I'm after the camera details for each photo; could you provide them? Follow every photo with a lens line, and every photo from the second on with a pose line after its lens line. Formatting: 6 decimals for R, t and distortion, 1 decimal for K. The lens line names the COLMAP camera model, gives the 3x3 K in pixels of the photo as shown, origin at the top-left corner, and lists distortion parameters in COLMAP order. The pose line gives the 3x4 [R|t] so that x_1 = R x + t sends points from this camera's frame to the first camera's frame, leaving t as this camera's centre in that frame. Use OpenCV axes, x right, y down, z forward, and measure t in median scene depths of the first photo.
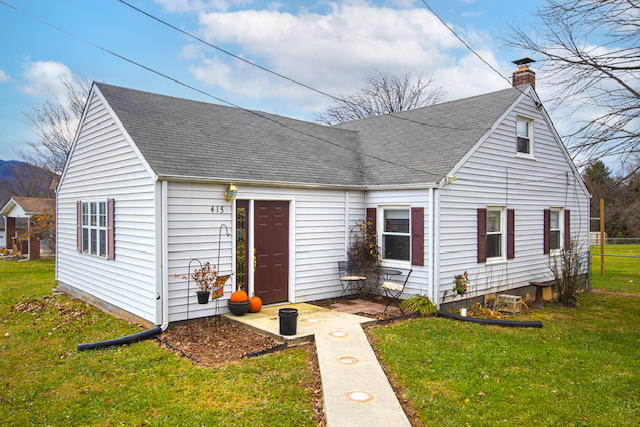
lens RADIAL K [[470.7, 0, 320.0], [0, 470.7, 213.5], [0, 0, 1]] dist [-0.004636, 0.001953]
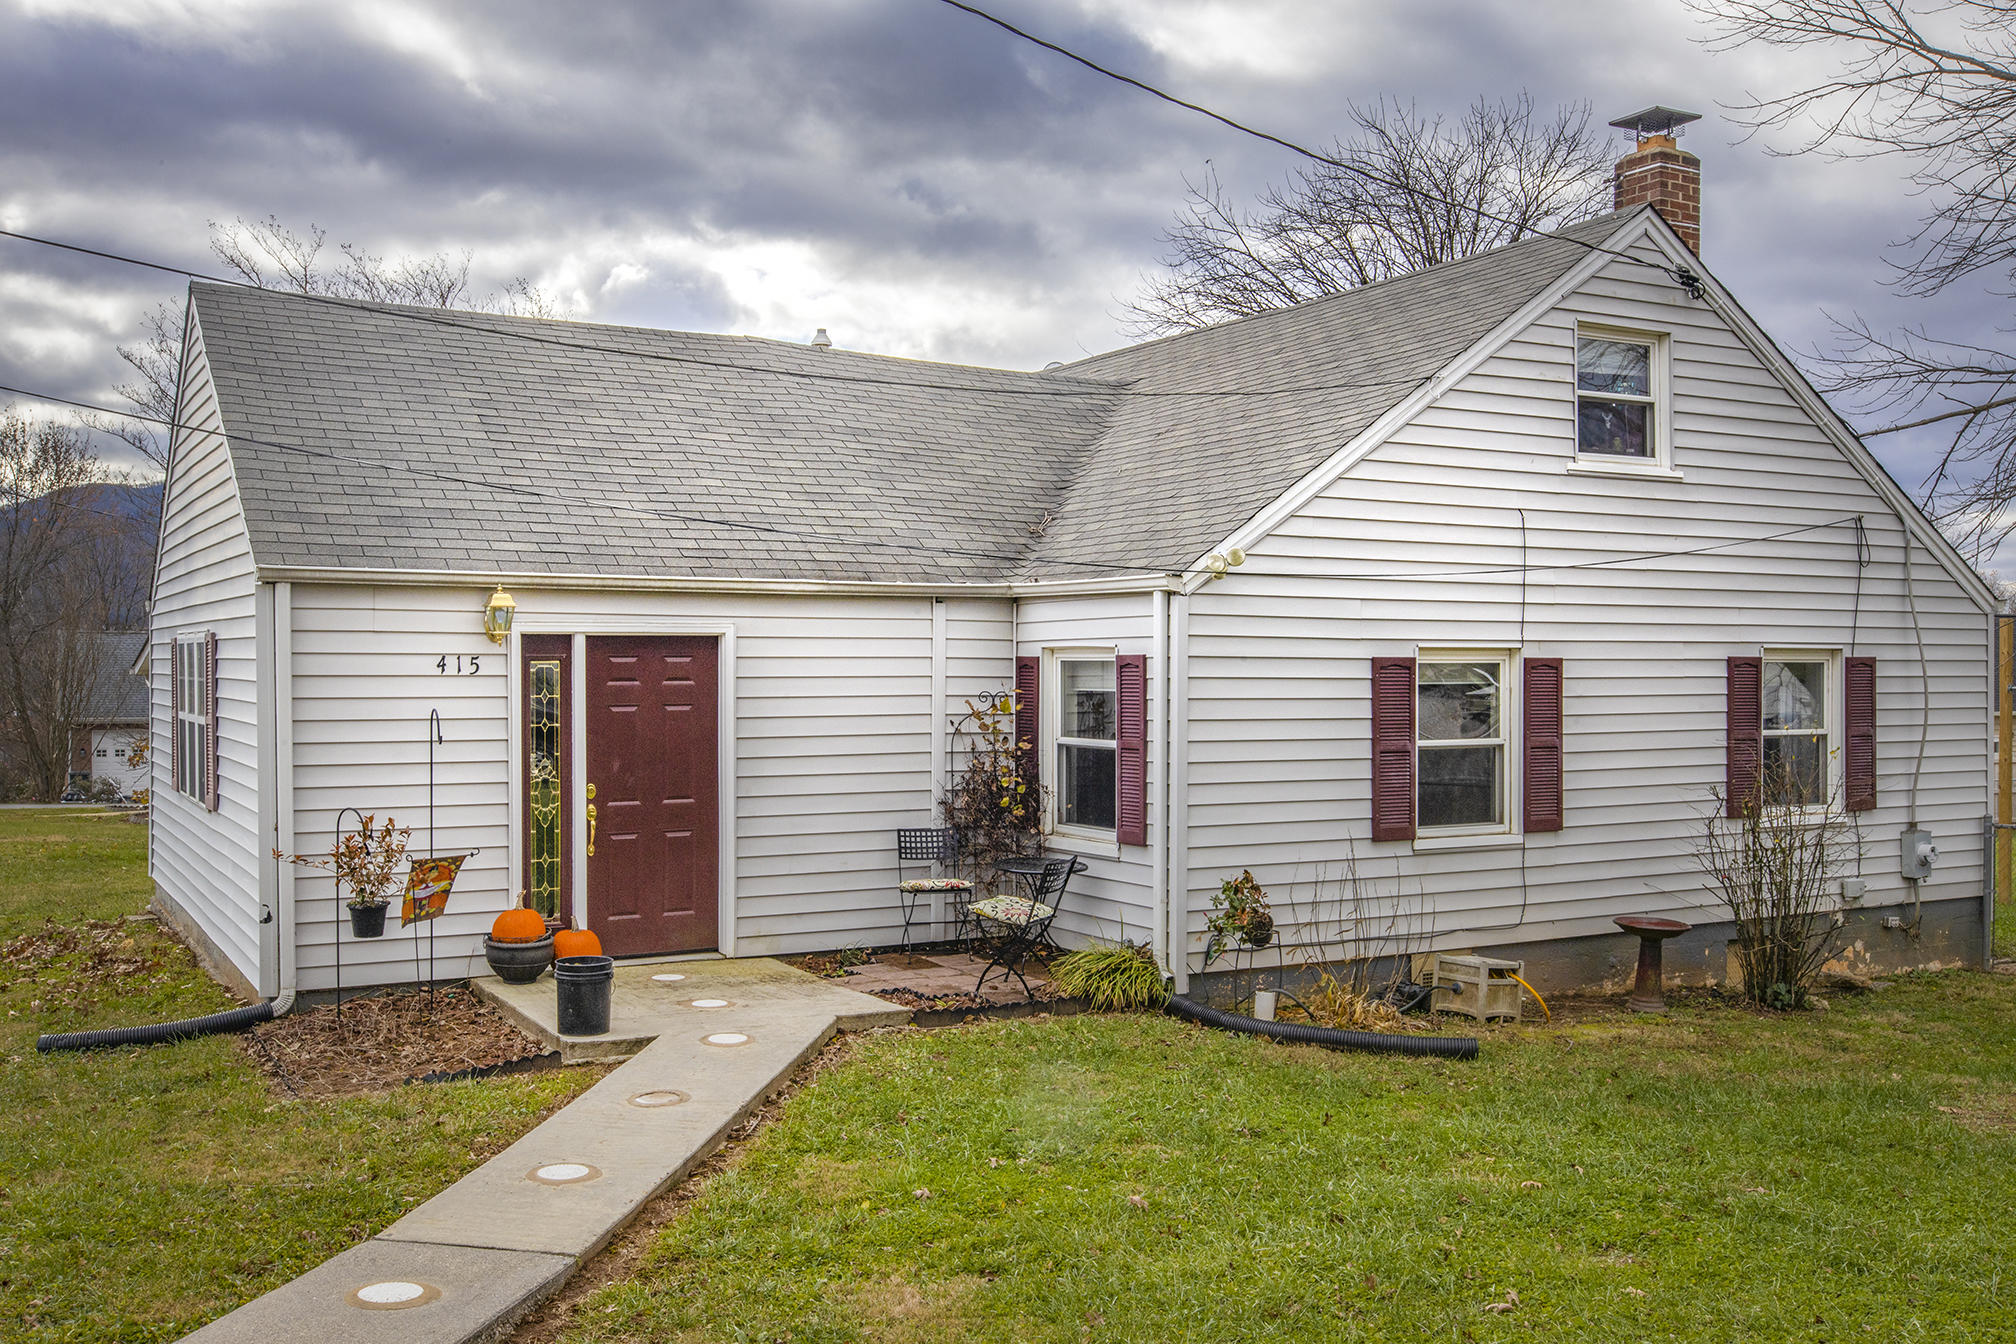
lens RADIAL K [[1858.6, 0, 1008.0], [0, 1858.6, 672.0], [0, 0, 1]] dist [0.005766, -0.000685]
pose [[0.979428, -0.001427, -0.201789, 0.384054], [0.001996, 0.999995, 0.002616, -0.005243], [0.201784, -0.002965, 0.979426, -0.194507]]
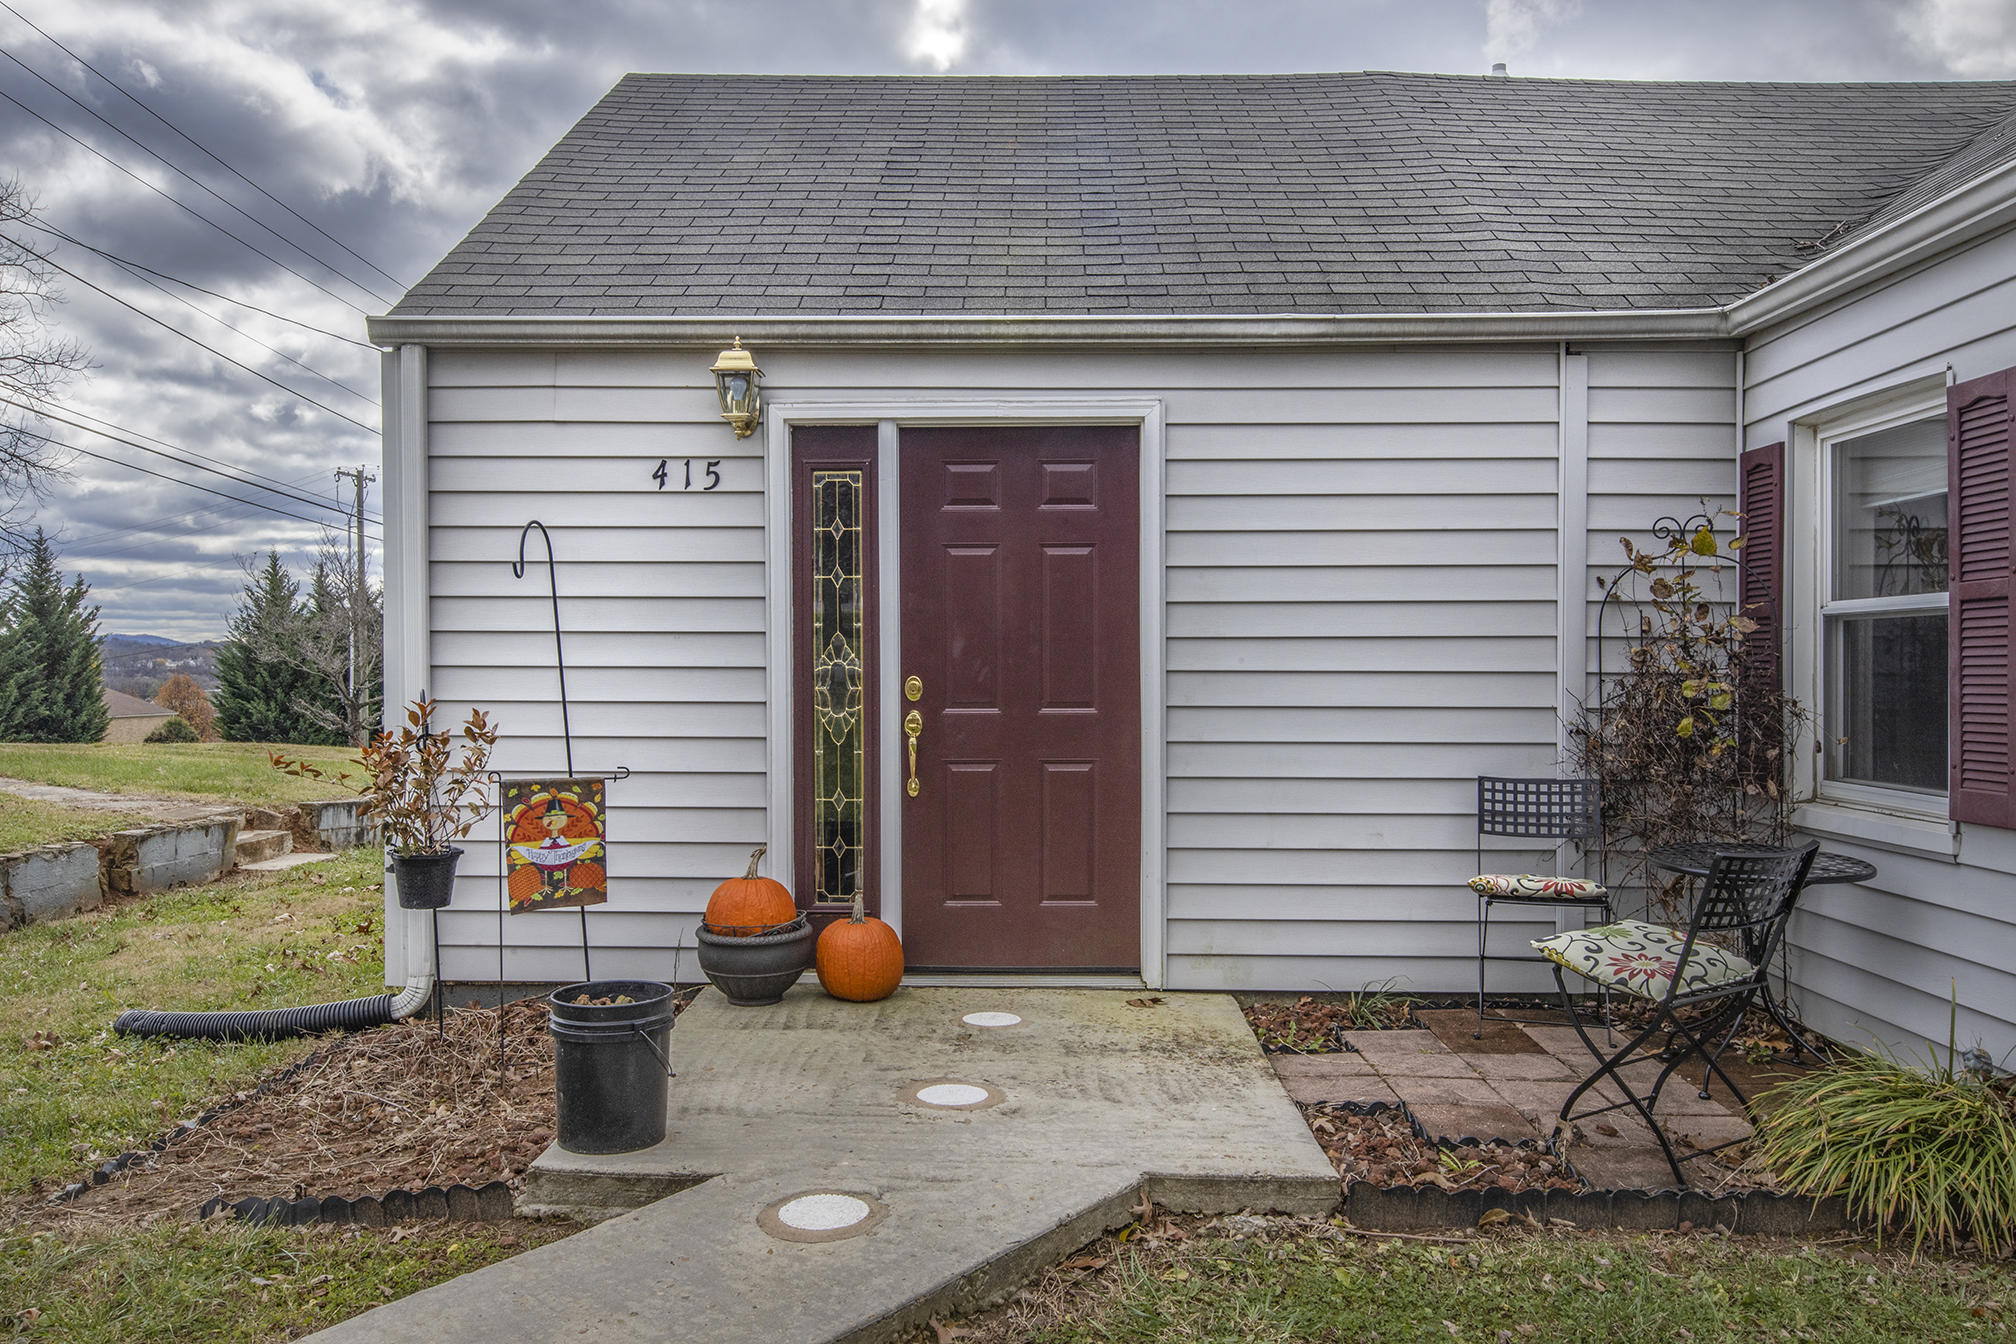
lens RADIAL K [[1549.3, 0, 1012.0], [0, 1549.3, 671.8], [0, 0, 1]] dist [0.023488, 0.001934]
pose [[0.735208, -0.001694, -0.677840, 0.310077], [0.000329, 0.999998, -0.002143, 0.070829], [0.677842, 0.001353, 0.735207, 0.528067]]
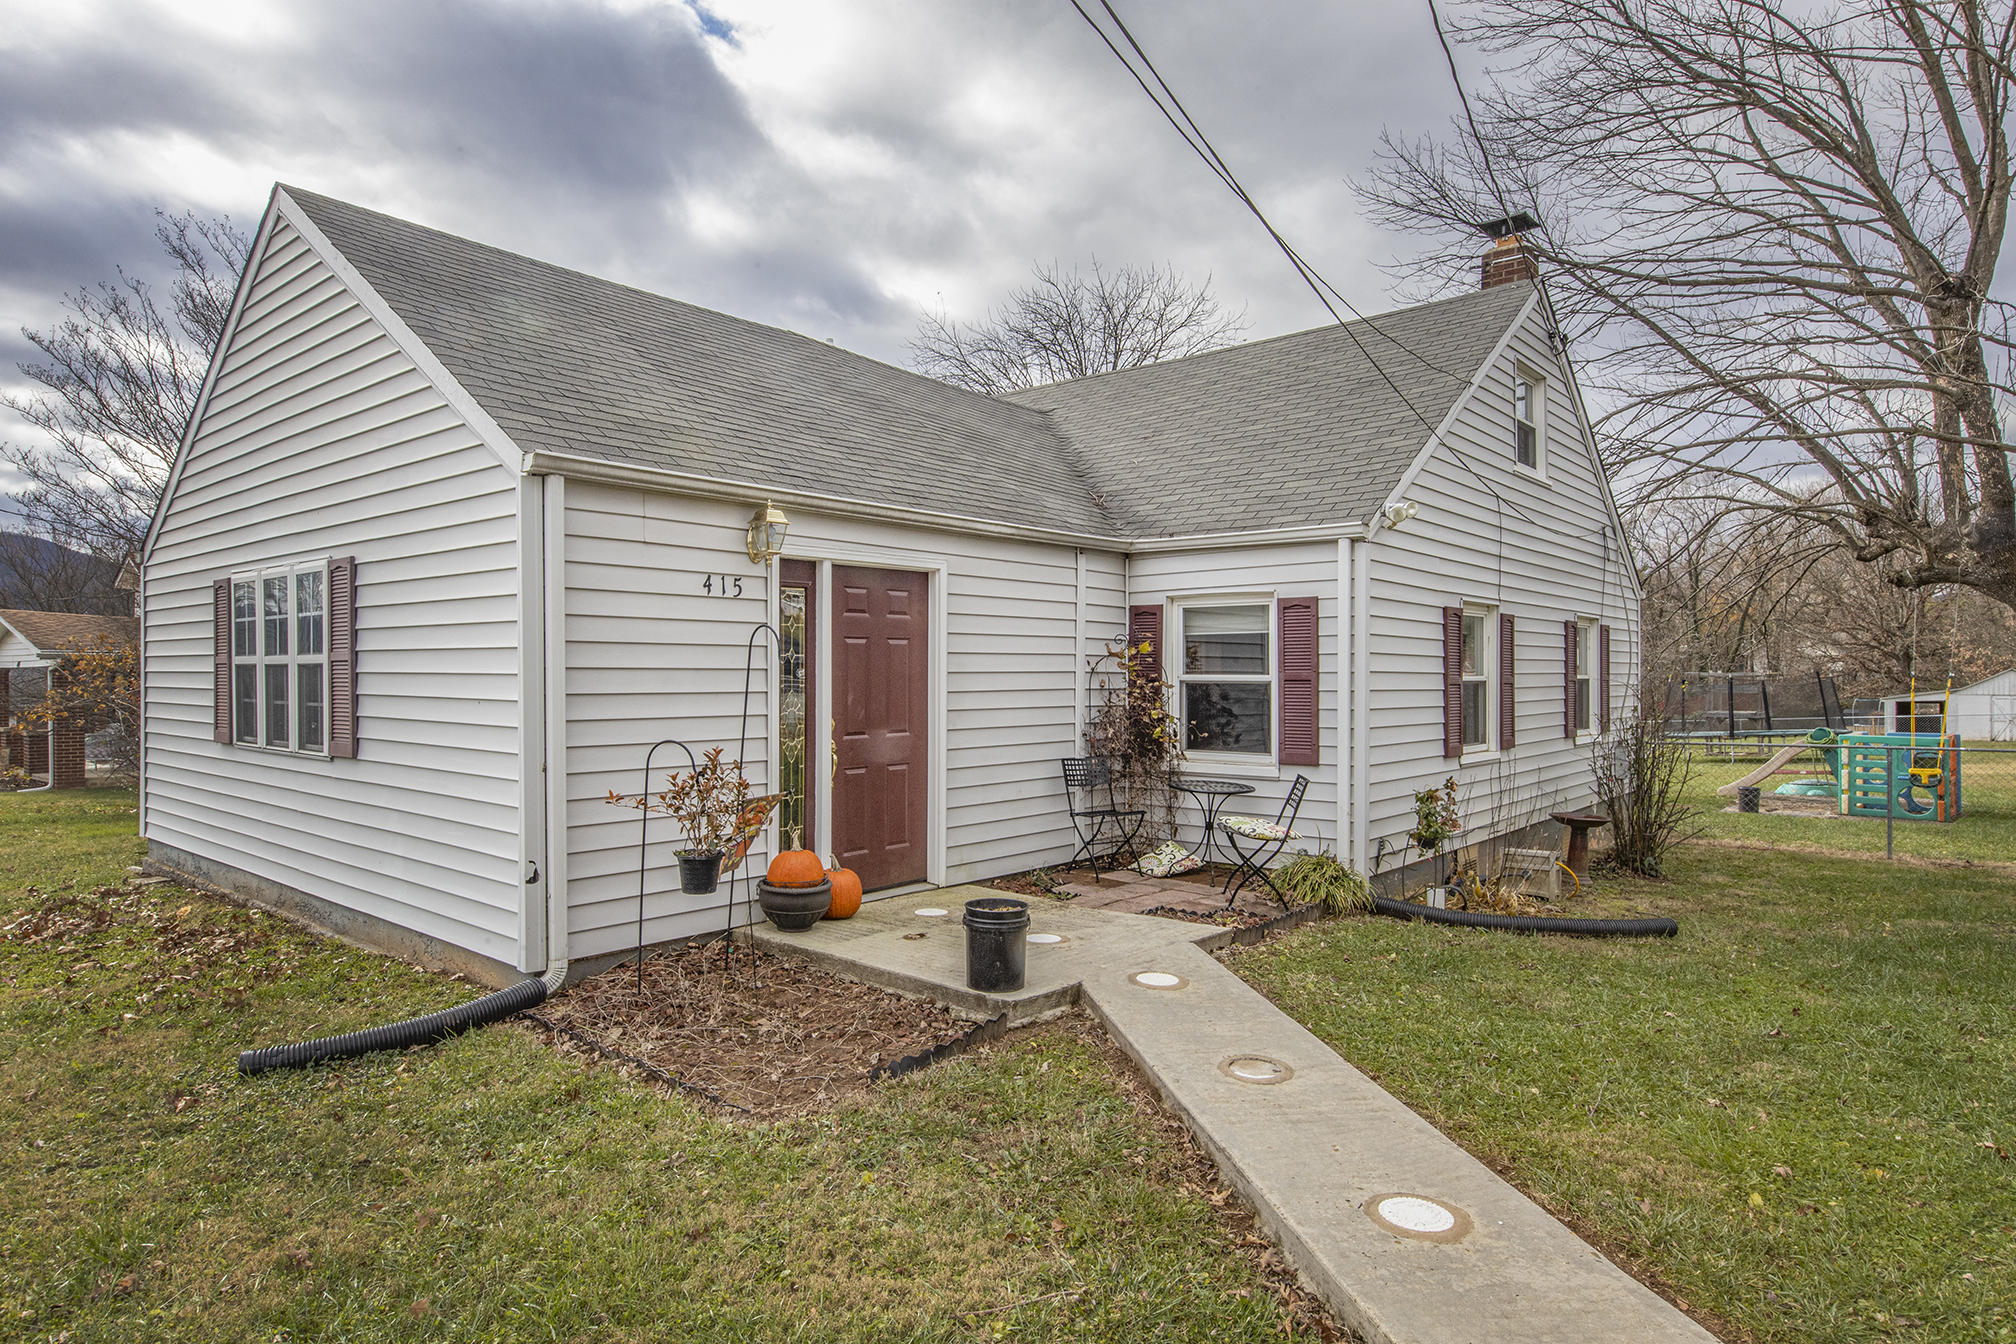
lens RADIAL K [[1152.5, 0, 1008.0], [0, 1152.5, 672.0], [0, 0, 1]] dist [0.009716, -0.026592]
pose [[0.990062, -0.002673, 0.140603, -0.124563], [0.002880, 0.999995, -0.001266, 0.043600], [-0.140599, 0.001658, 0.990065, 0.205536]]
